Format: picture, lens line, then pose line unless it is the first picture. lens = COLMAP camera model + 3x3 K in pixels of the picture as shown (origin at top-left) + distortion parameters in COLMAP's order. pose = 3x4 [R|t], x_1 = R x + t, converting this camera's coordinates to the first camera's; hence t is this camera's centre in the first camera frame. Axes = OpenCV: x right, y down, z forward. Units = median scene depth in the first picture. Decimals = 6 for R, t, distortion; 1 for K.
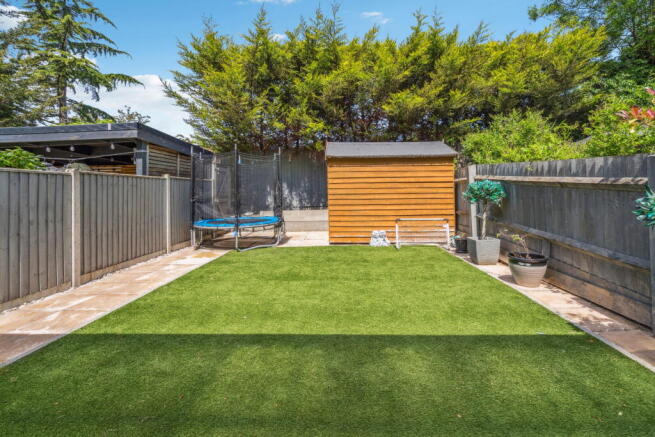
lens RADIAL K [[312.2, 0, 328.2], [0, 312.2, 197.6], [0, 0, 1]] dist [-0.000019, 0.000240]
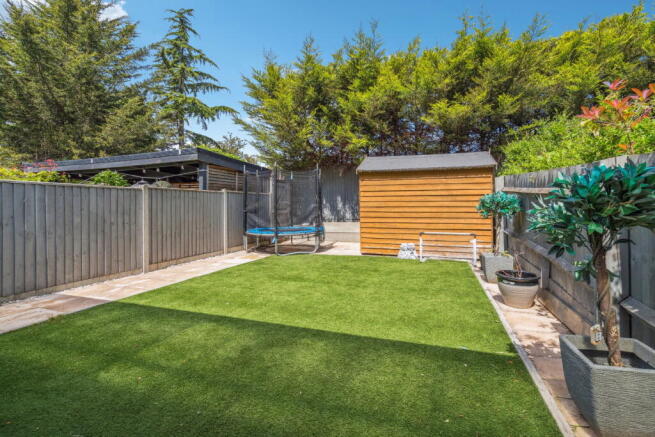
lens RADIAL K [[304.3, 0, 327.5], [0, 304.3, 218.5], [0, 0, 1]] dist [-0.001675, -0.000477]
pose [[0.954326, 0.021191, -0.298014, 0.200705], [-0.014585, 0.999597, 0.024371, 0.005001], [0.298411, -0.018912, 0.954250, -0.009367]]
